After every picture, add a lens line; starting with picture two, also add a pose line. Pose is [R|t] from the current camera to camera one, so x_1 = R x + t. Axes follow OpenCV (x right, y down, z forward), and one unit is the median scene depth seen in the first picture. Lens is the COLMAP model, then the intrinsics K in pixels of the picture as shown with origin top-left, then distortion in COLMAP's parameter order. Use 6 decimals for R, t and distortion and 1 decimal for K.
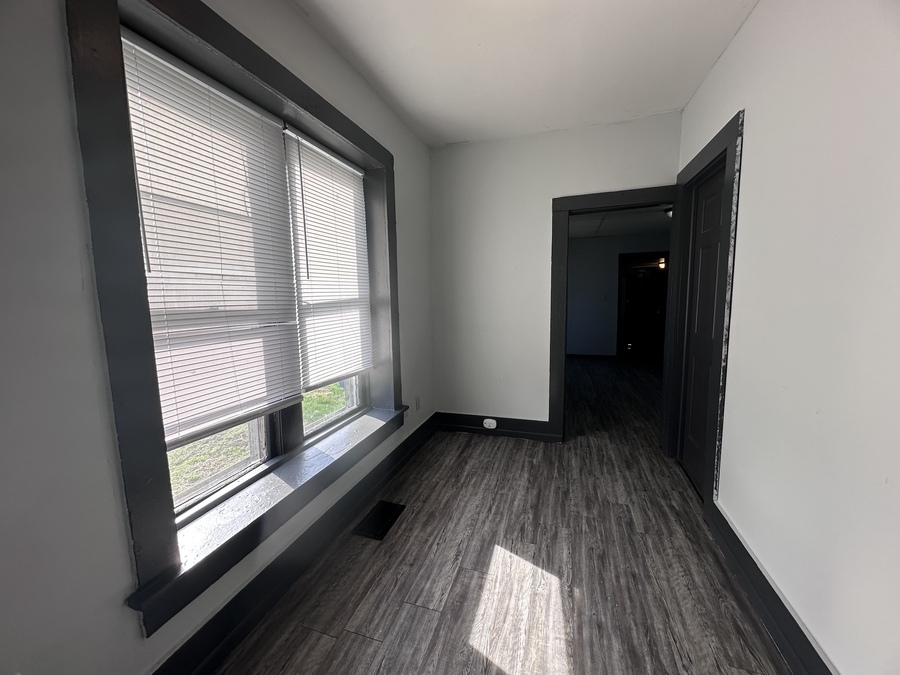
lens RADIAL K [[358.9, 0, 448.2], [0, 358.9, 336.3], [0, 0, 1]] dist [0.000390, 0.000495]
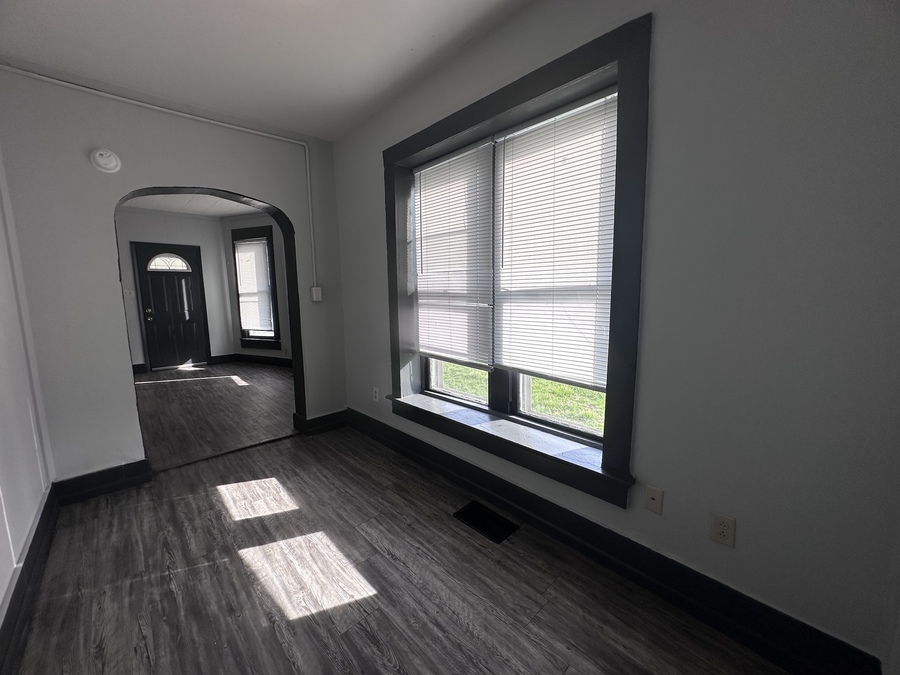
lens RADIAL K [[358.9, 0, 448.2], [0, 358.9, 336.3], [0, 0, 1]] dist [0.000390, 0.000495]
pose [[-0.486260, 0.140138, -0.862504, 0.738448], [-0.077768, 0.976199, 0.202454, -0.182205], [0.870347, 0.165520, -0.463788, 1.553174]]
